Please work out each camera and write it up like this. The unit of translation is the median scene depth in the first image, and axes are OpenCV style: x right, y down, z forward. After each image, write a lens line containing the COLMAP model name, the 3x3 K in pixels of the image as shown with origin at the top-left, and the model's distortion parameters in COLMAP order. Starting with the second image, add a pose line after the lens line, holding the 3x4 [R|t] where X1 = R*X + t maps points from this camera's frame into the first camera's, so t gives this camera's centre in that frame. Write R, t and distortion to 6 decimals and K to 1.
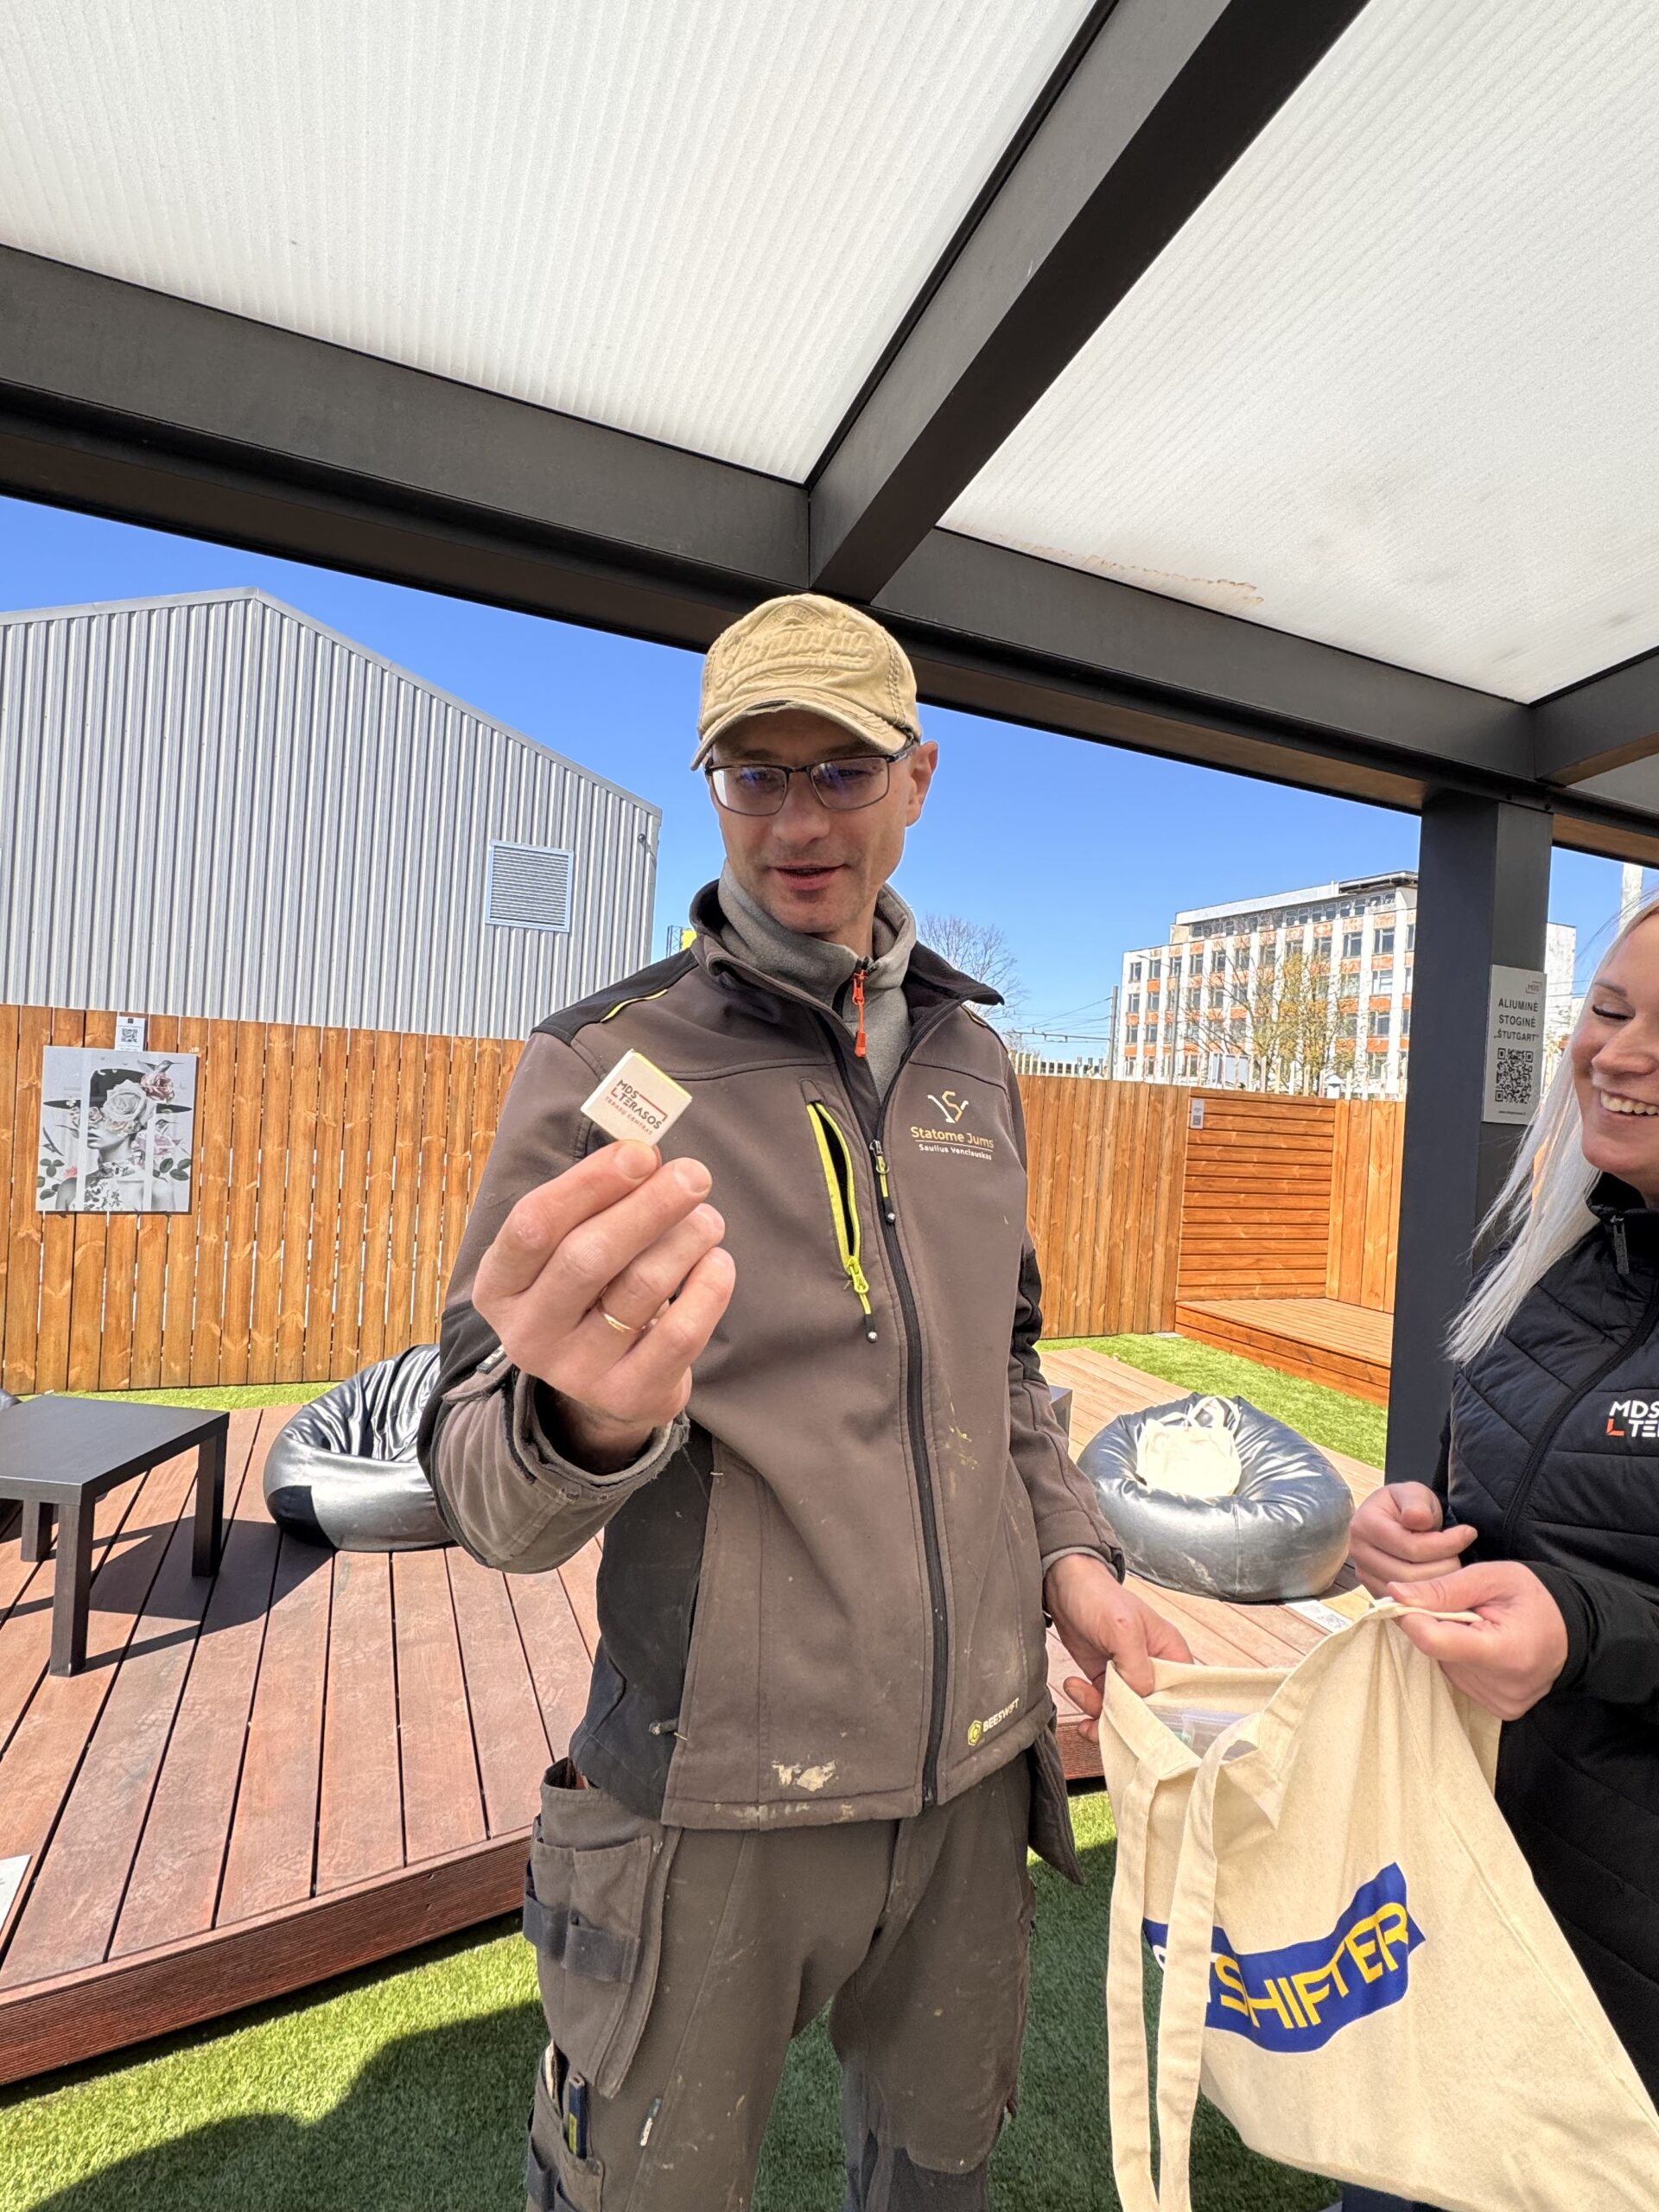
lens RADIAL K [[1067.7, 0, 824.5], [0, 1067.7, 1088.2], [0, 0, 1]] dist [-0.002038, -0.000200]
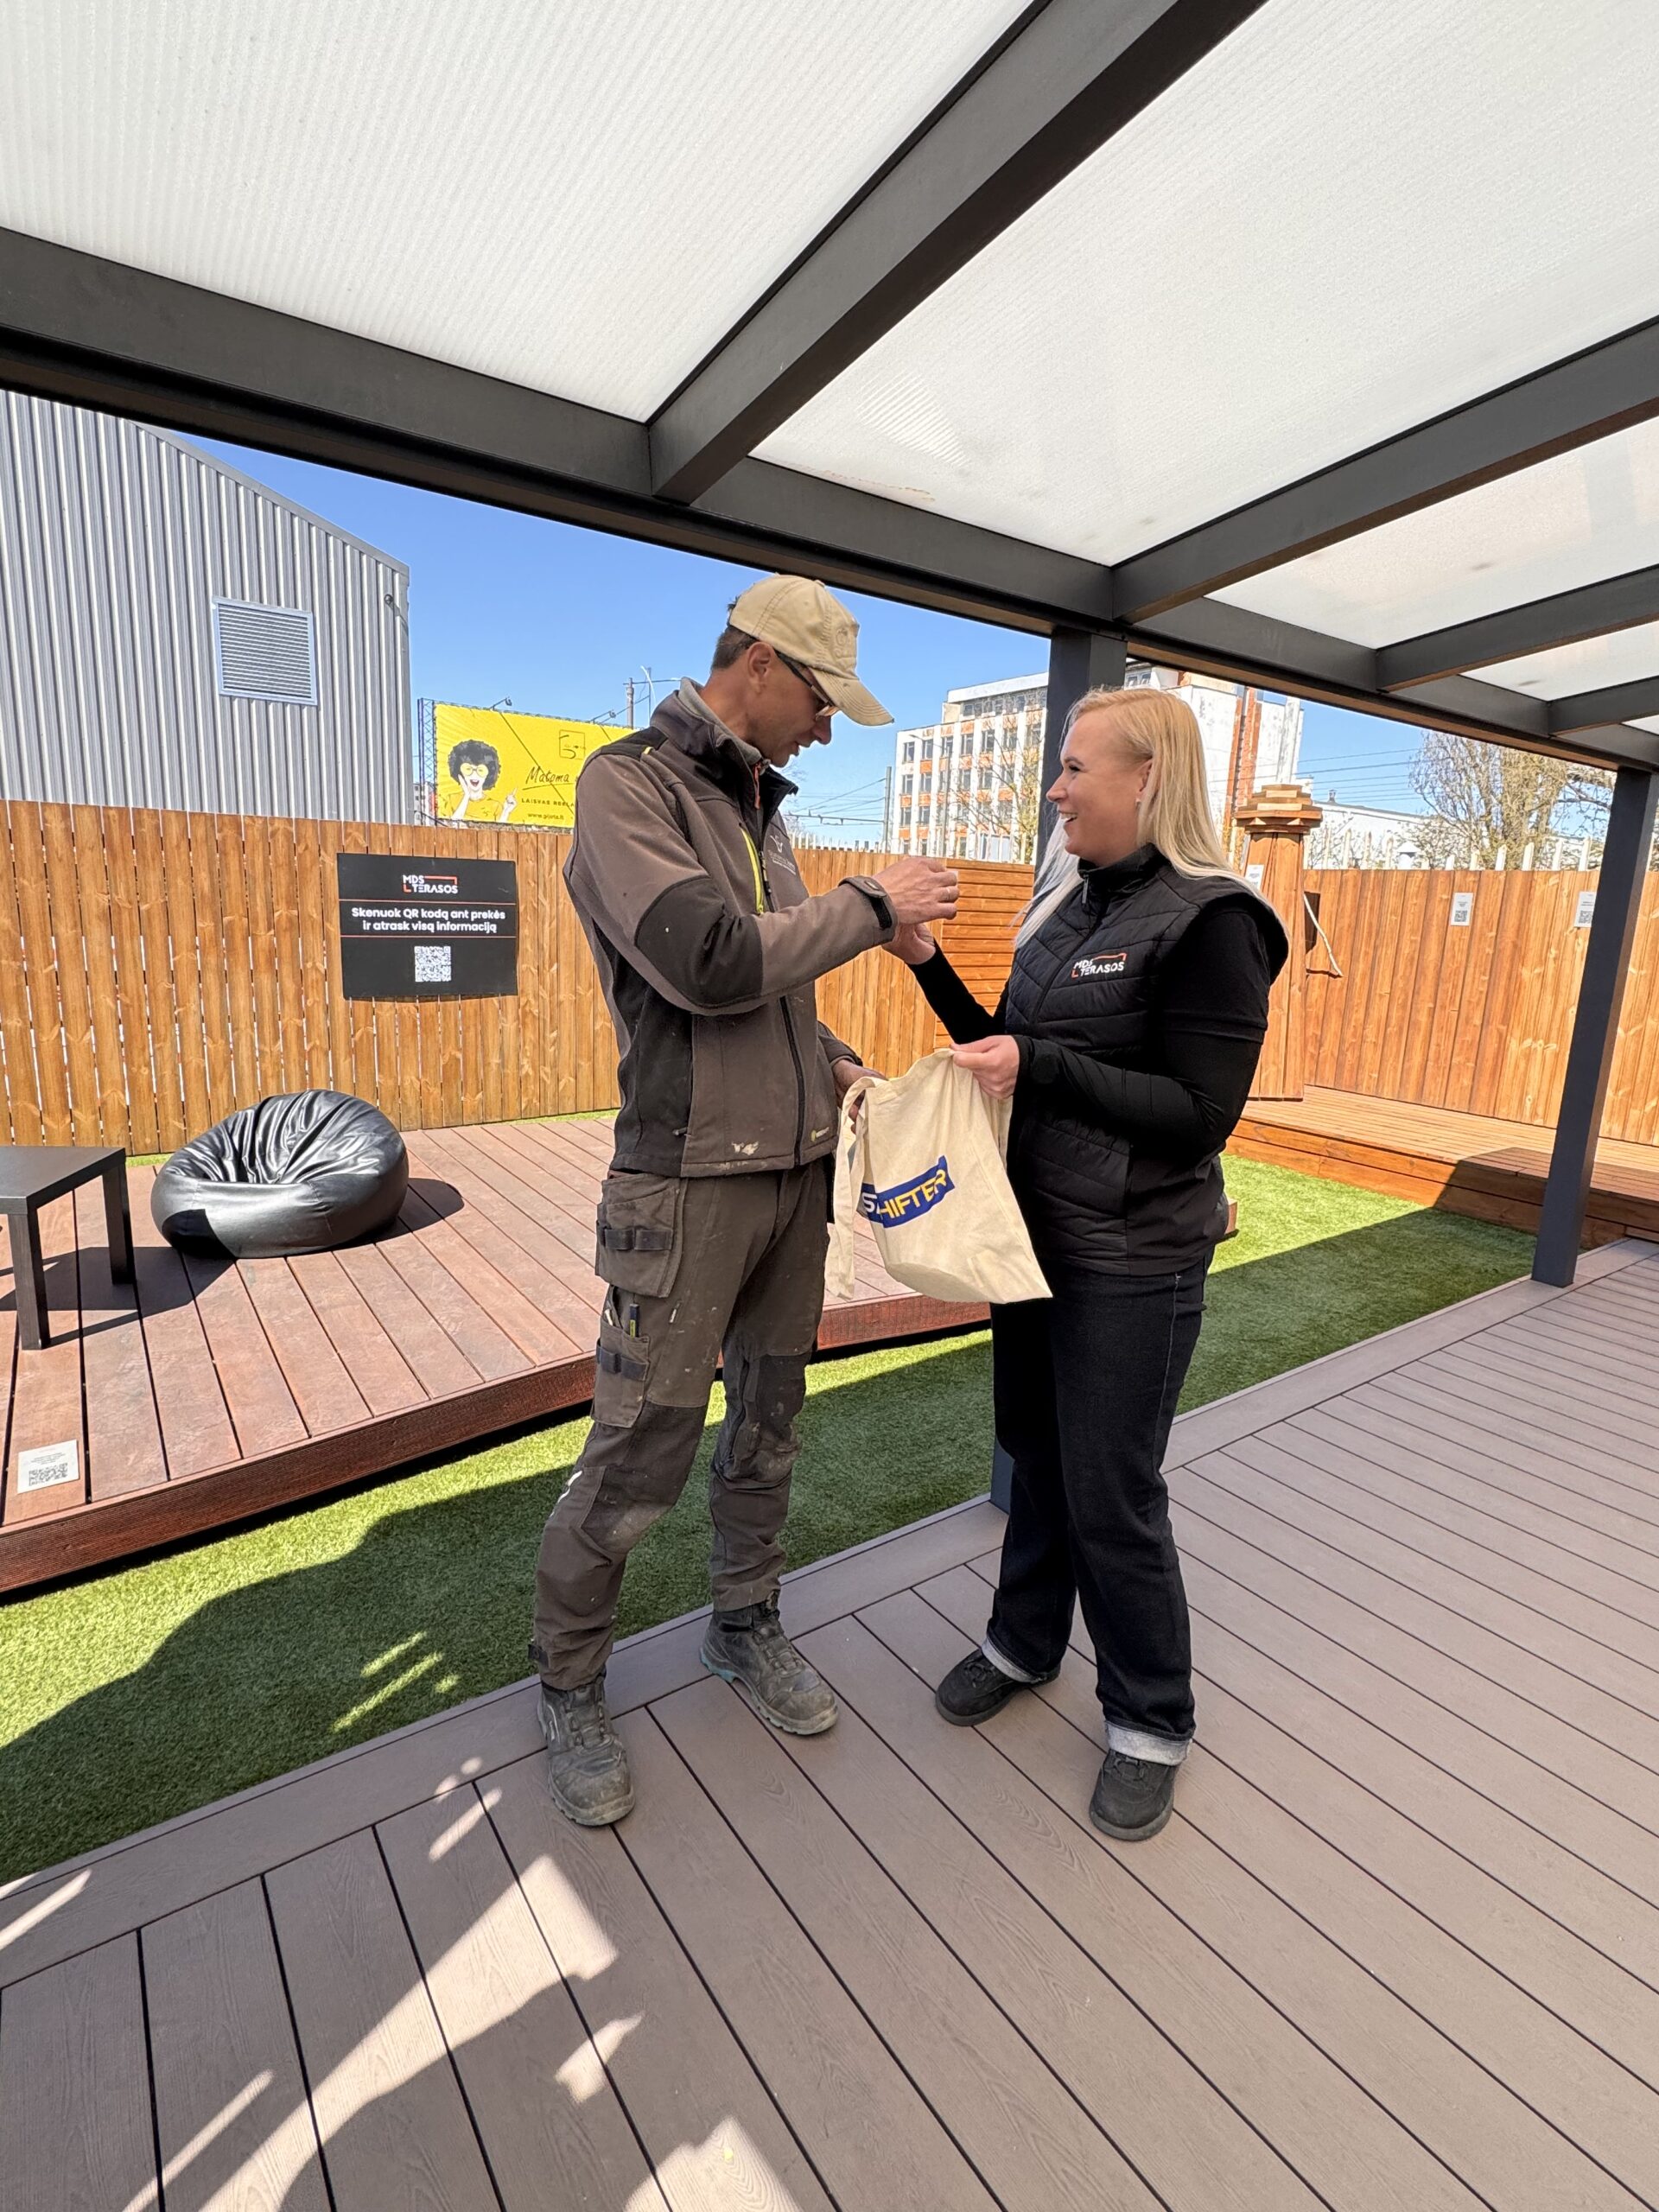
lens RADIAL K [[1074.8, 0, 821.6], [0, 1074.8, 1099.2], [0, 0, 1]] dist [-0.002551, -0.000101]
pose [[0.979408, -0.059446, 0.192940, -0.018817], [0.019083, 0.978648, 0.204657, 0.013262], [-0.200987, -0.196760, 0.959630, -0.108601]]
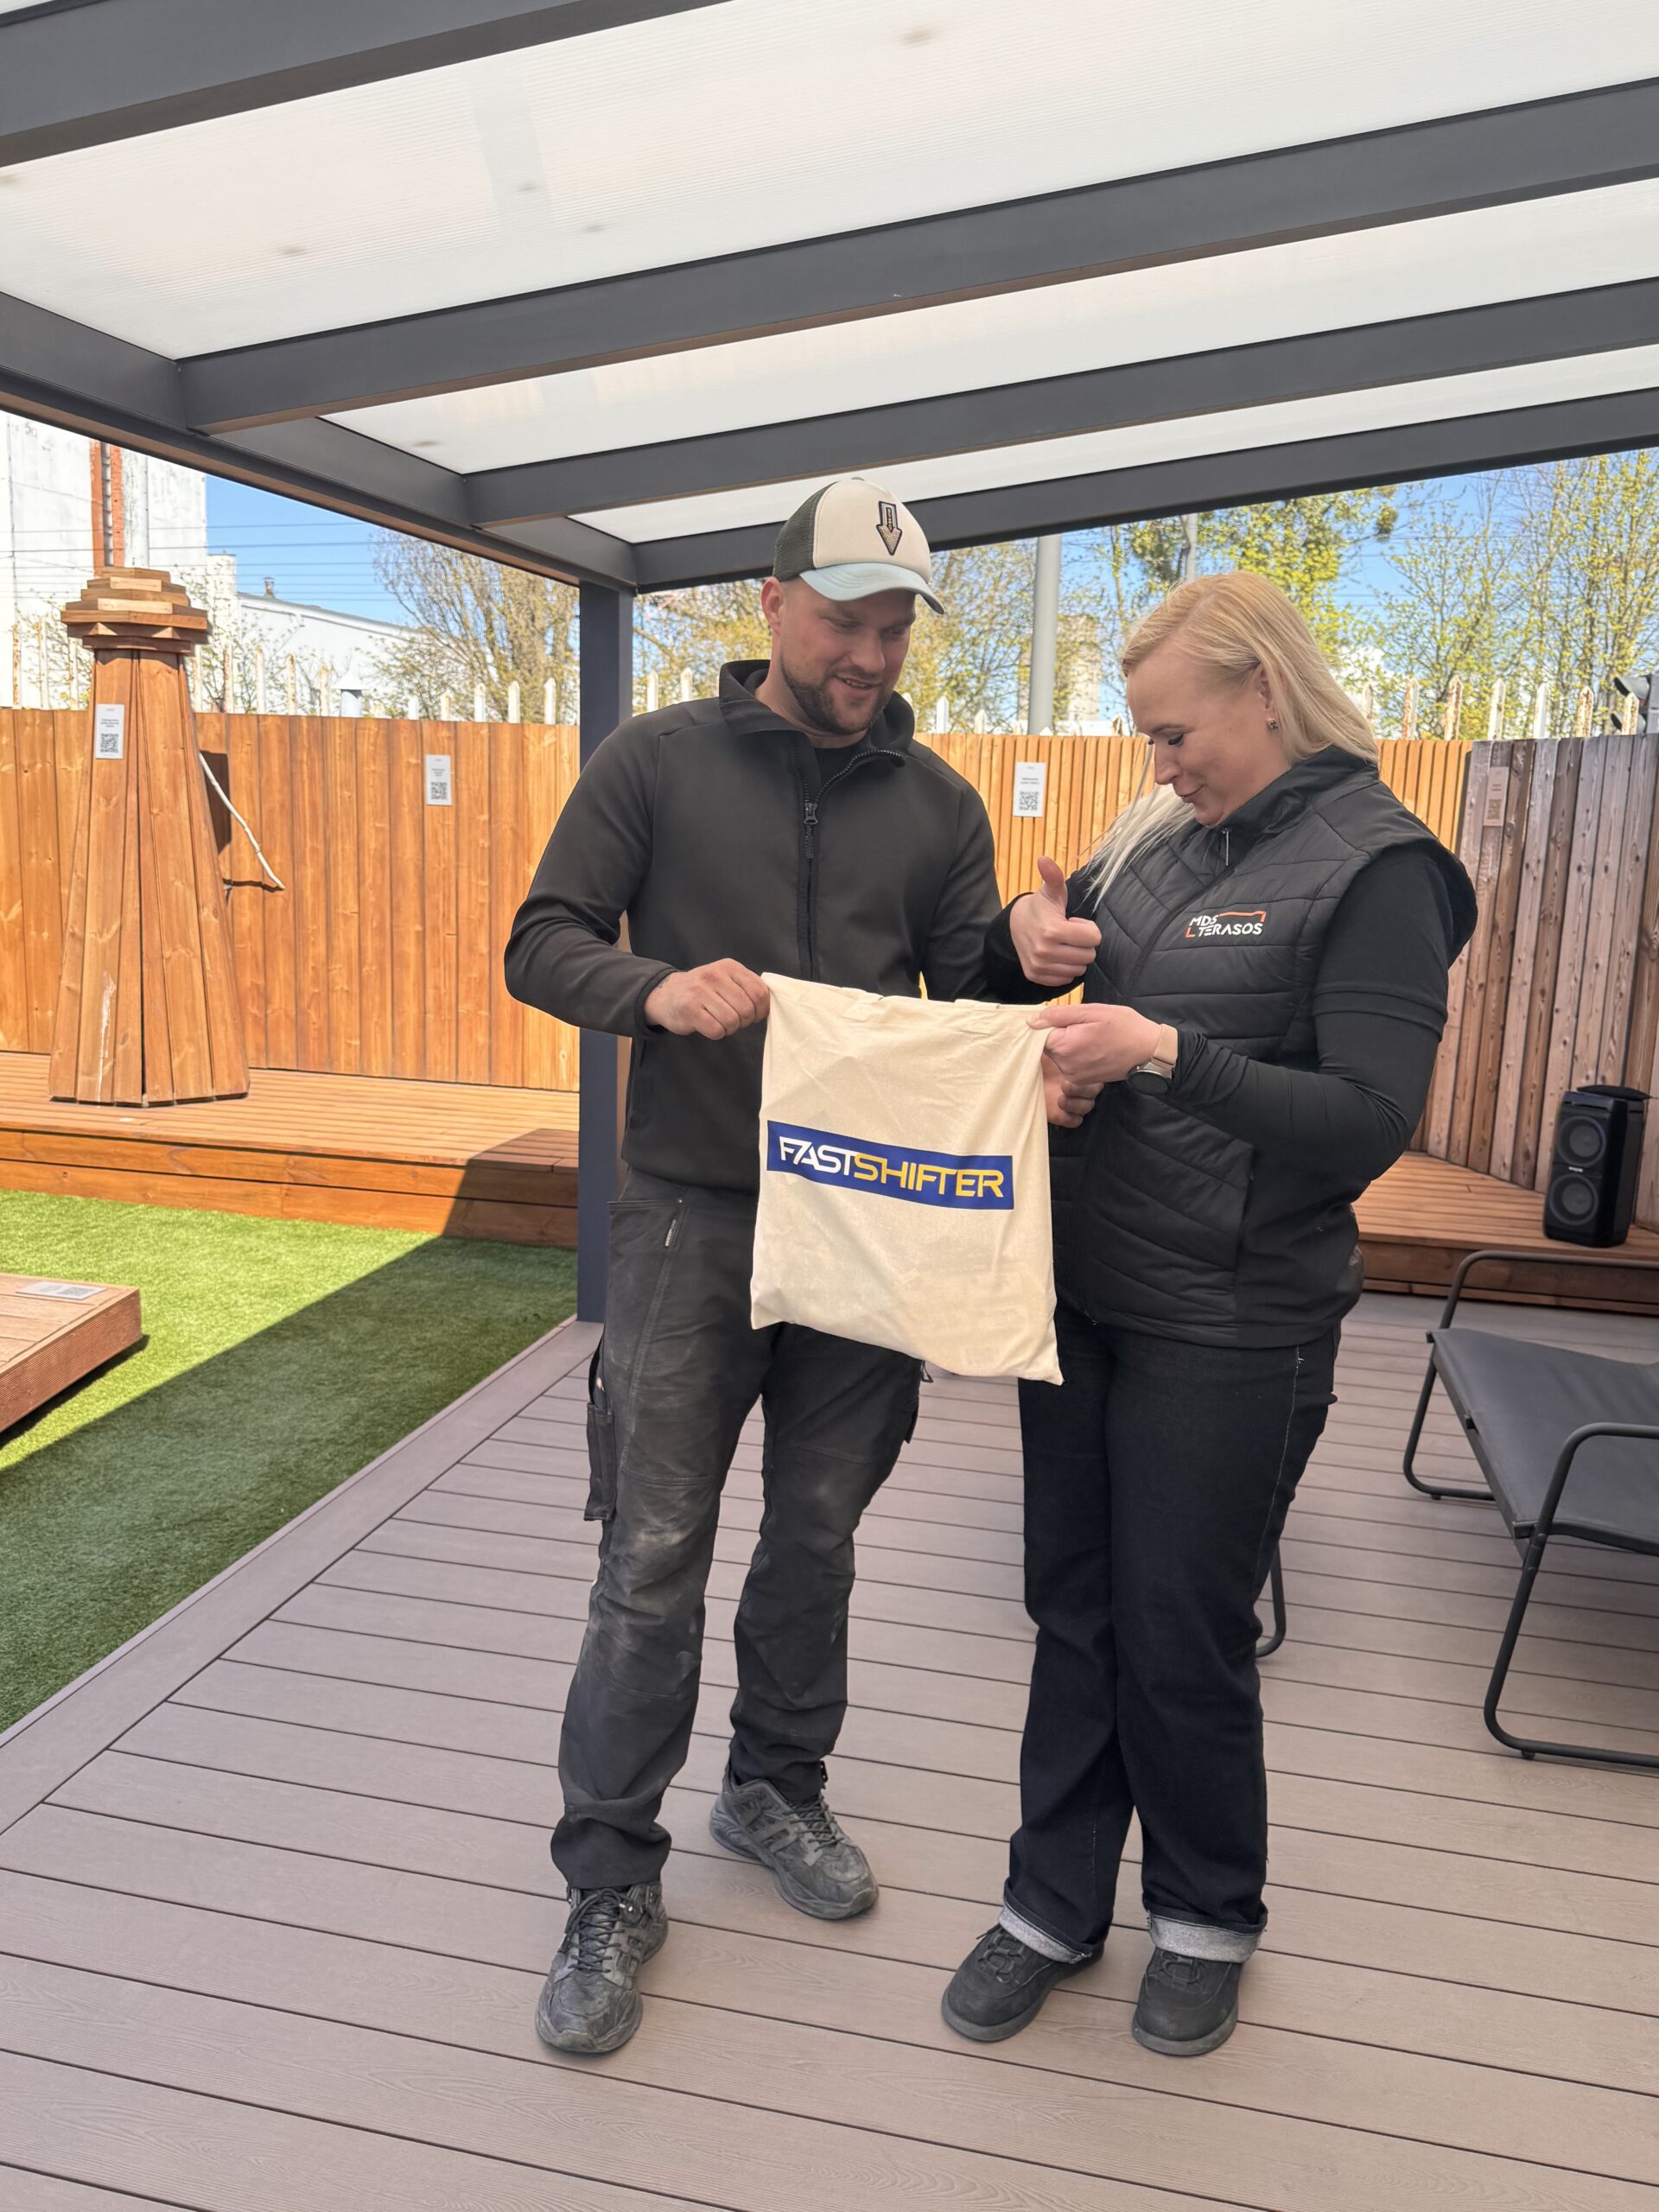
lens RADIAL K [[1790.0, 0, 829.5], [0, 1790.0, 1106.0], [0, 0, 1]] dist [0.210417, -0.500585]
pose [[0.607711, -0.174128, 0.774833, 0.013448], [0.001292, 0.975882, 0.218296, 0.008884], [-0.794157, -0.131660, 0.593280, -0.112865]]
